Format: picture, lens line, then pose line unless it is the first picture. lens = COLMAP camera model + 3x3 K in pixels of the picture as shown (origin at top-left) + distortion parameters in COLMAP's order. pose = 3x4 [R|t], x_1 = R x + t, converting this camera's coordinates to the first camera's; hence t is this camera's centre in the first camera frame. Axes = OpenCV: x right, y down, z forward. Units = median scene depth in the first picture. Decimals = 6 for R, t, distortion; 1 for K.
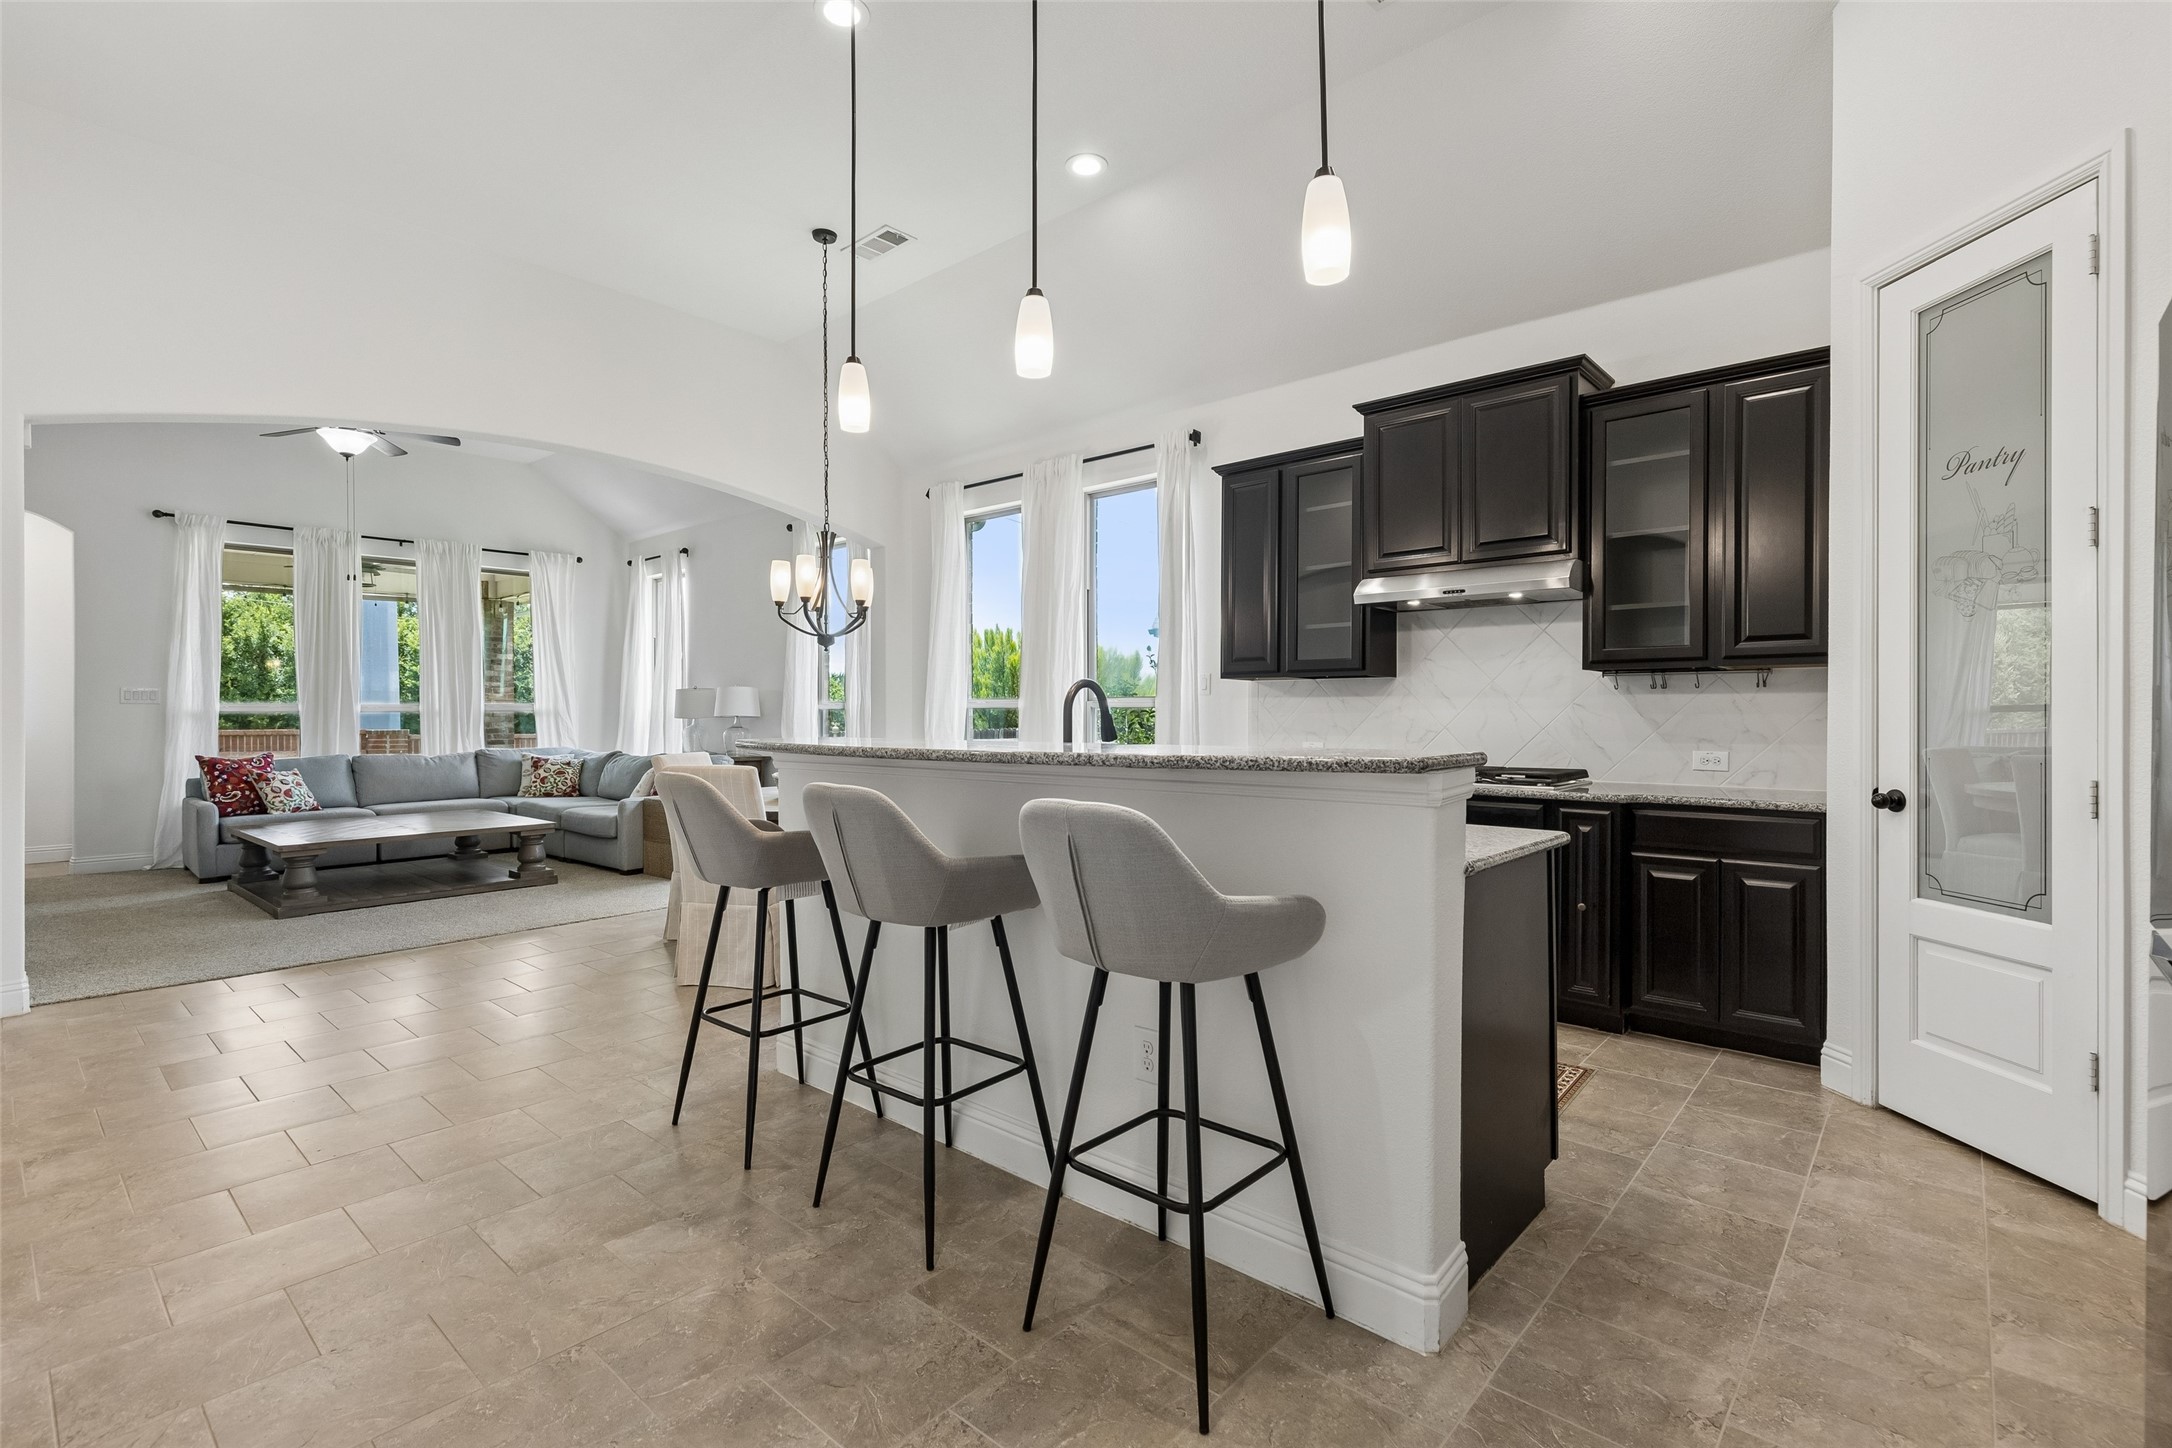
lens RADIAL K [[998.9, 0, 1083.2], [0, 998.9, 708.4], [0, 0, 1]] dist [0.017818, -0.000863]
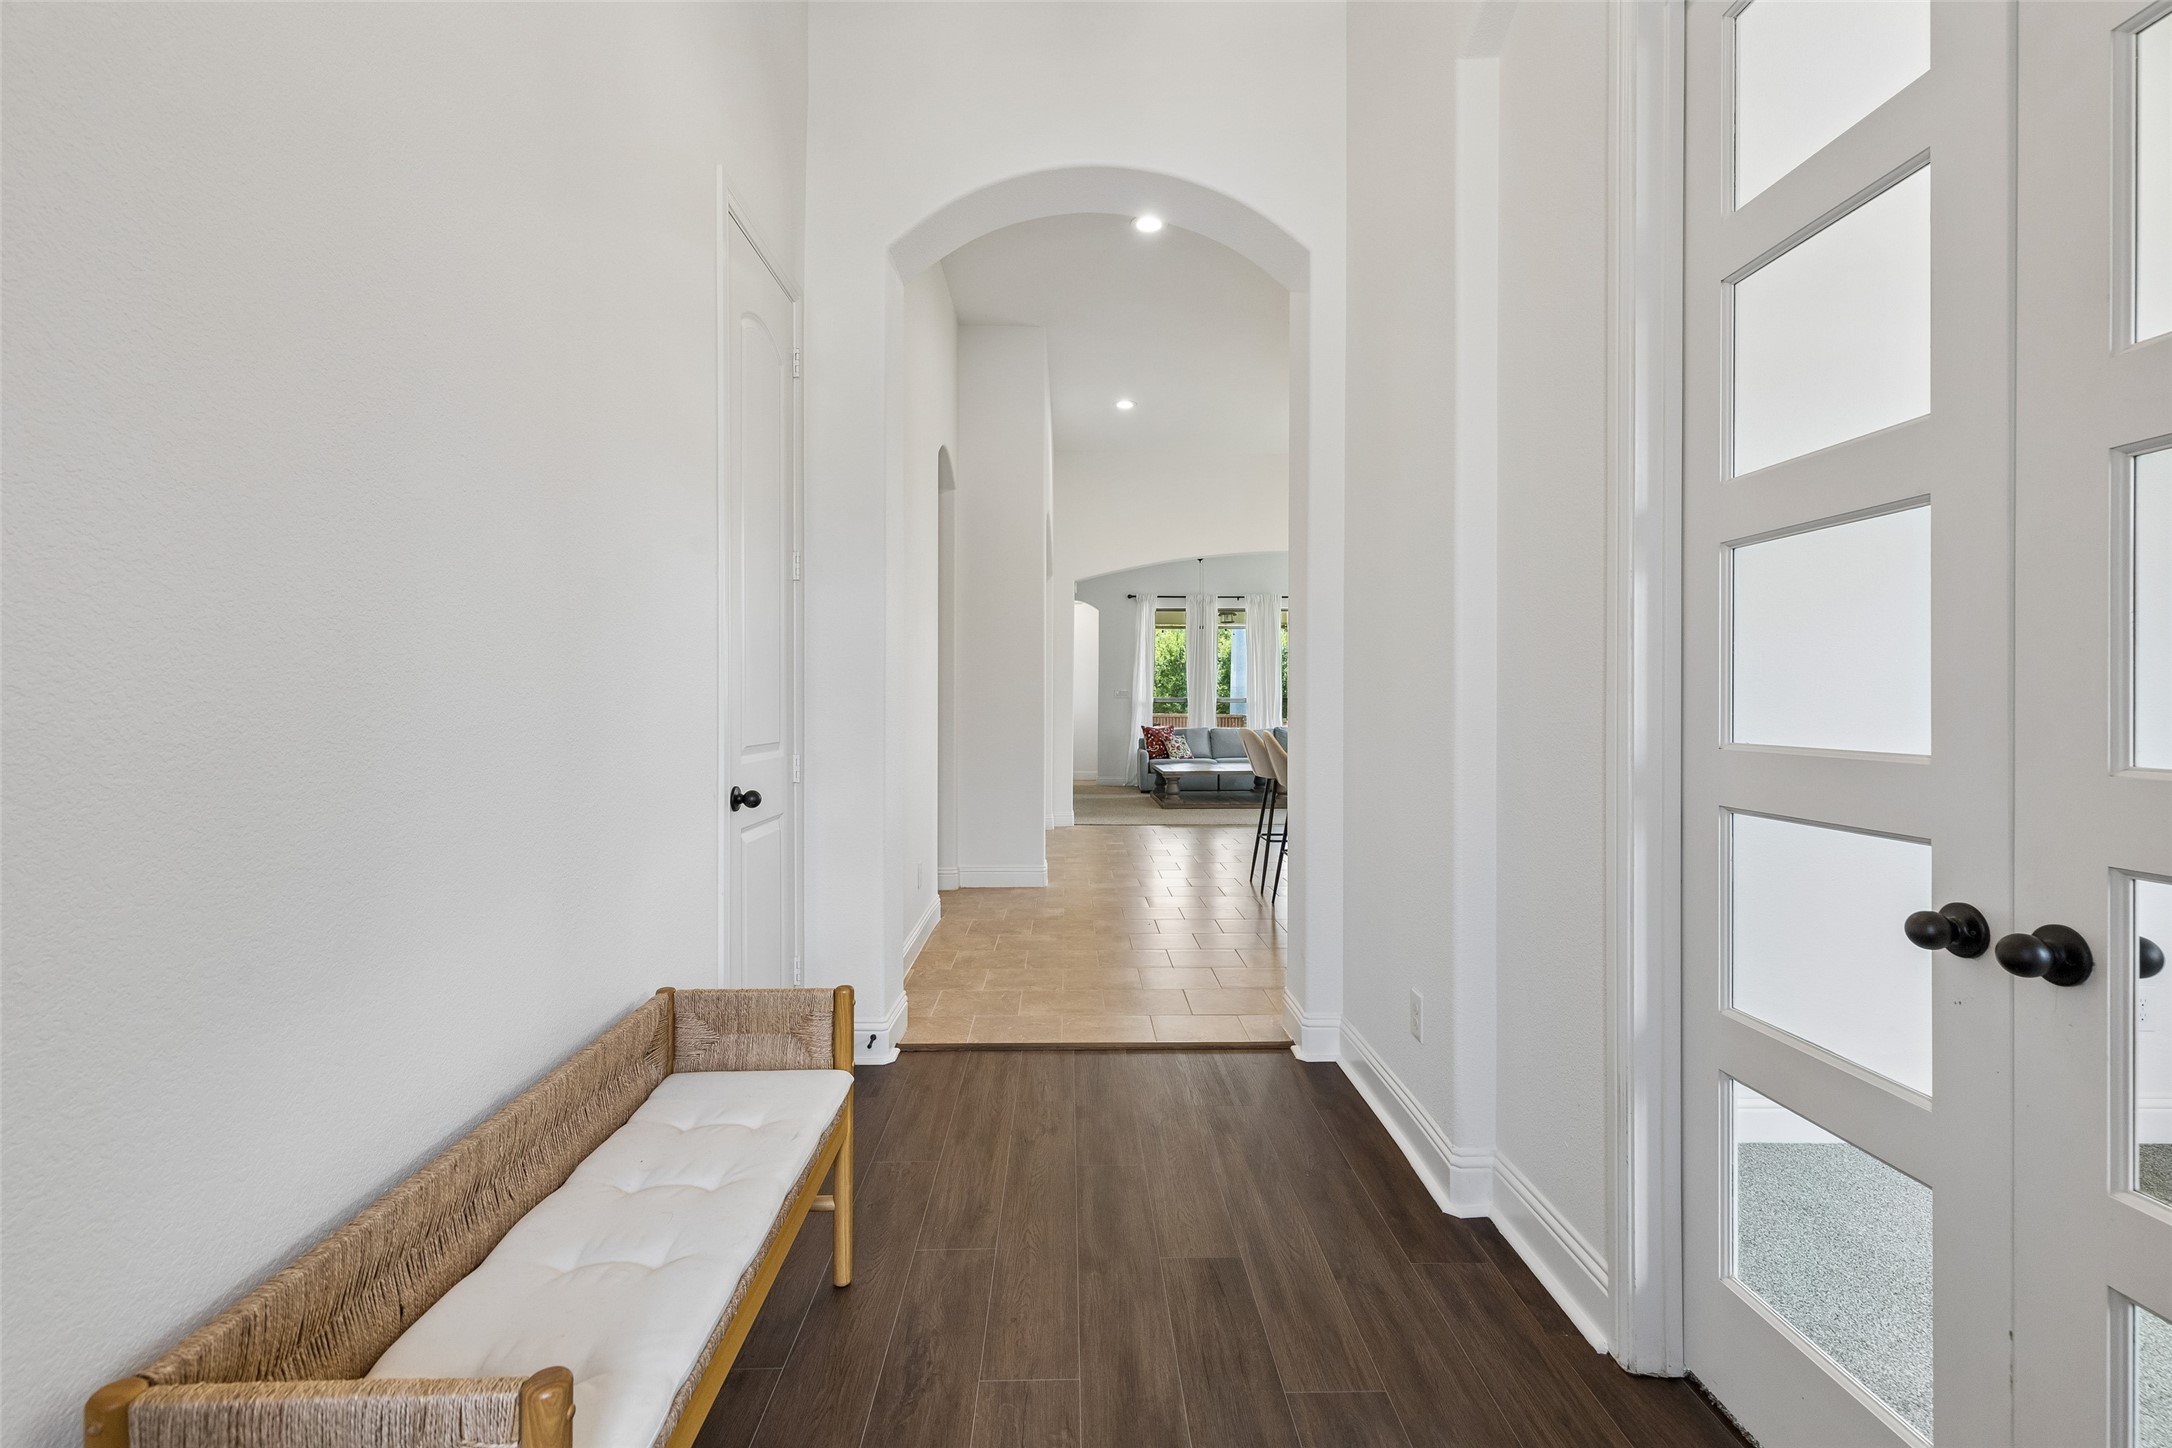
lens RADIAL K [[998.9, 0, 1083.2], [0, 998.9, 708.4], [0, 0, 1]] dist [0.017818, -0.000863]
pose [[0.678121, 0.003933, -0.734940, 0.395979], [0.003611, 0.999956, 0.008684, -0.002303], [0.734941, -0.008543, 0.678077, -0.322672]]
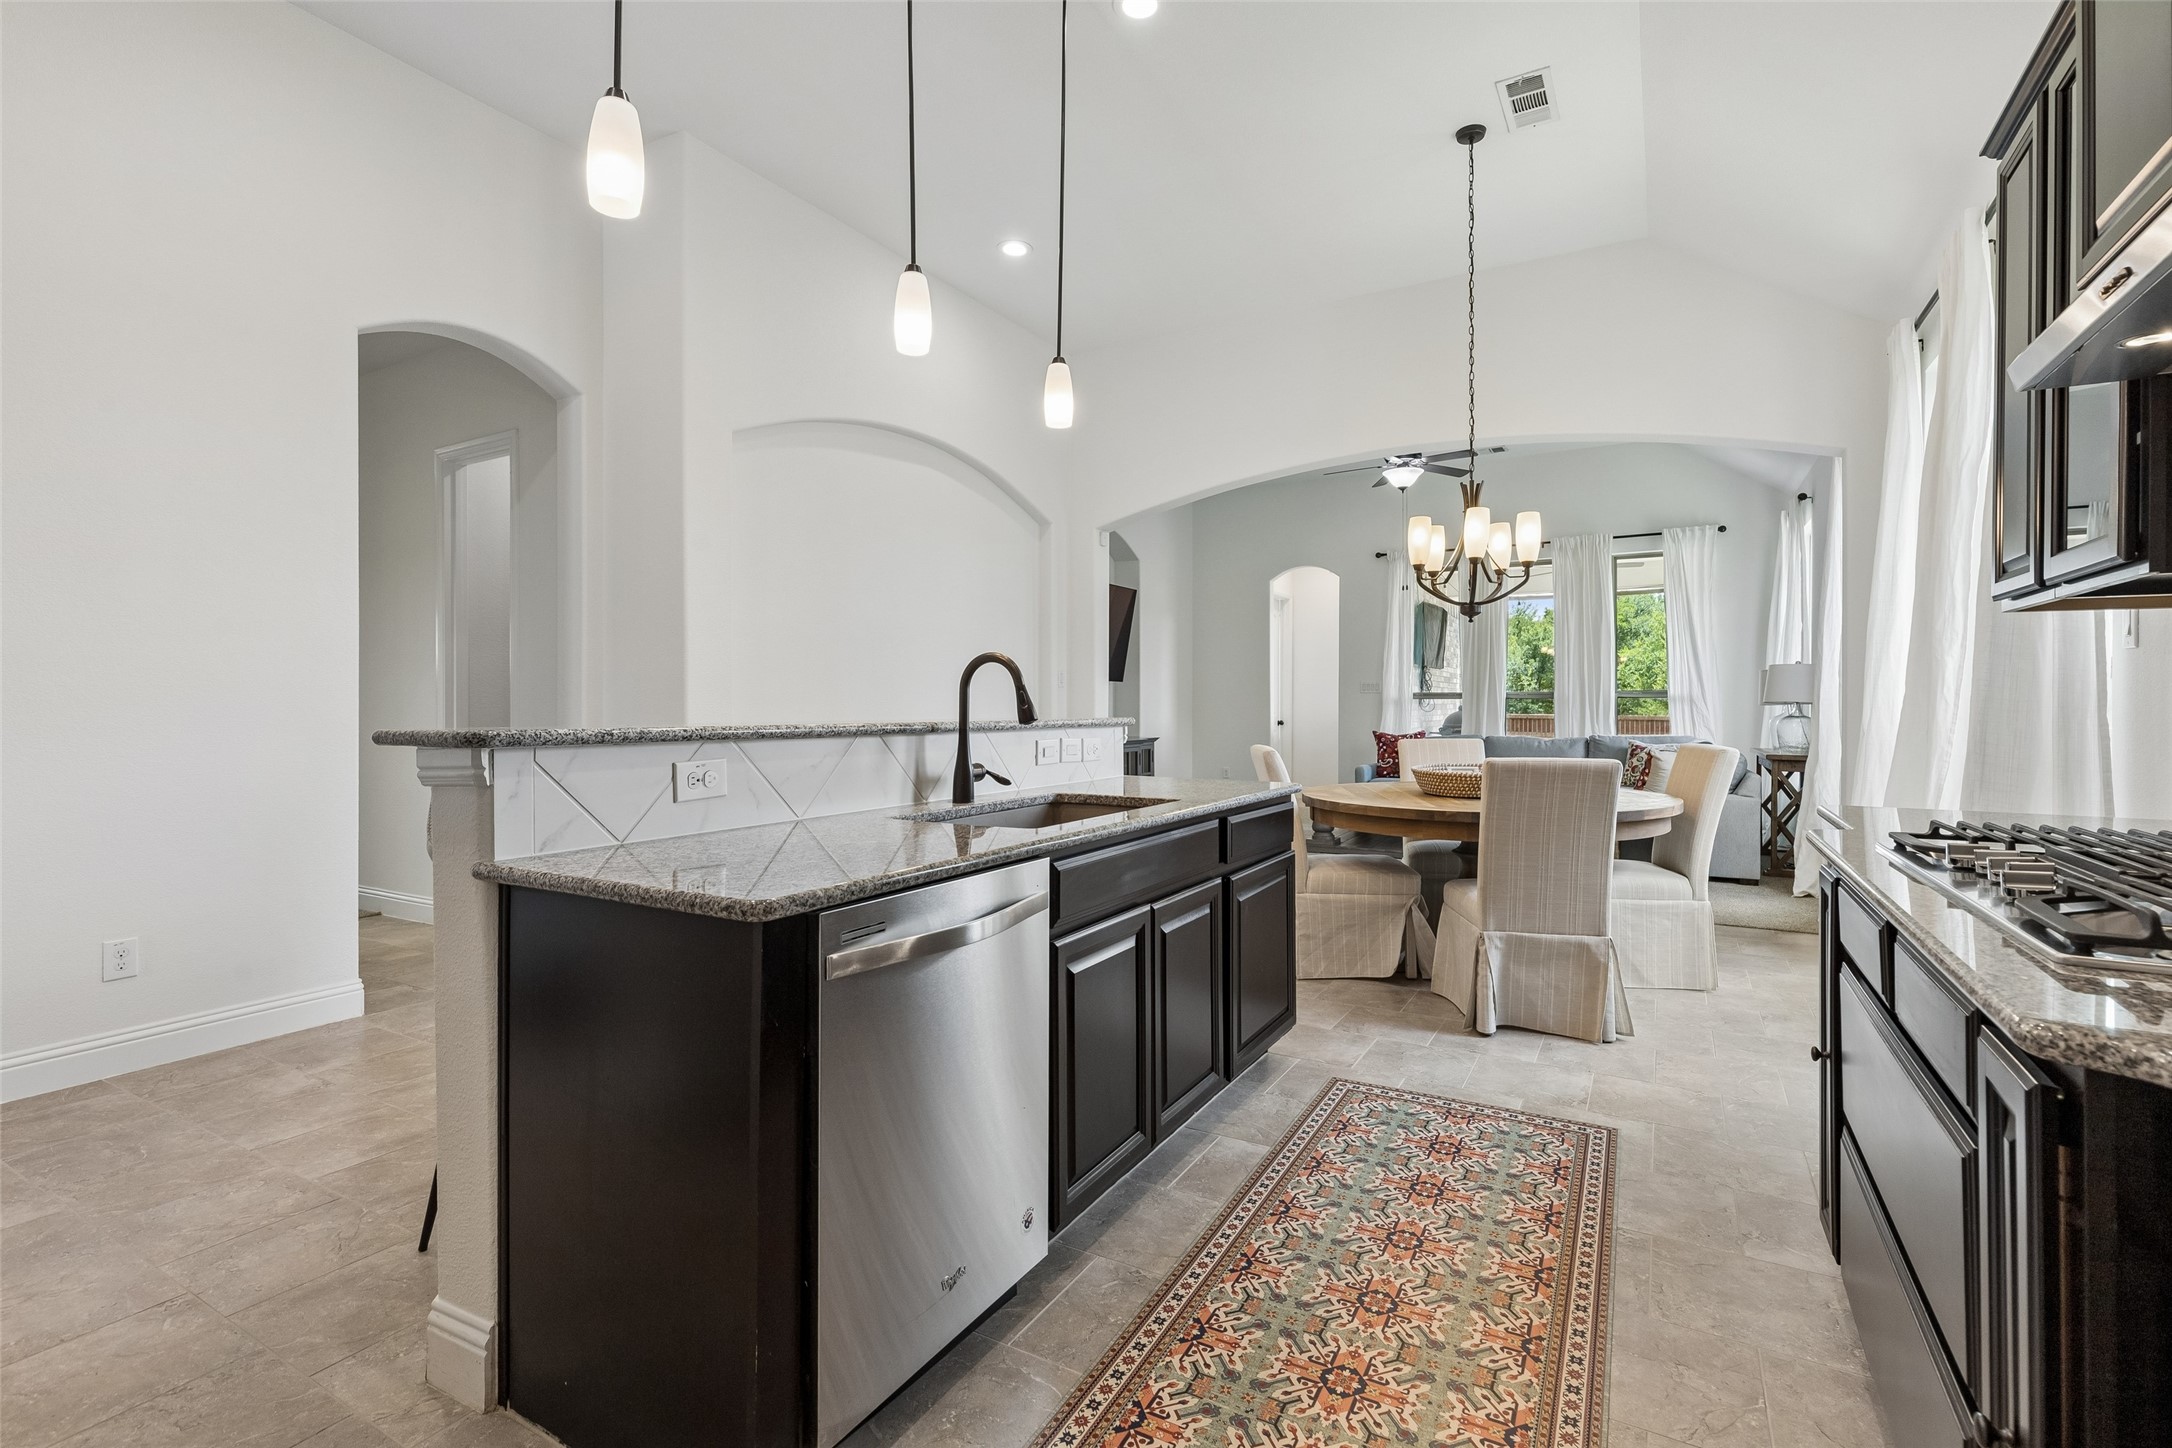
lens RADIAL K [[998.9, 0, 1083.2], [0, 998.9, 708.4], [0, 0, 1]] dist [0.017818, -0.000863]
pose [[0.200852, 0.005247, -0.979608, 0.354954], [0.004999, 0.999967, 0.006381, 0.005599], [0.979609, -0.006179, 0.200819, 0.346607]]
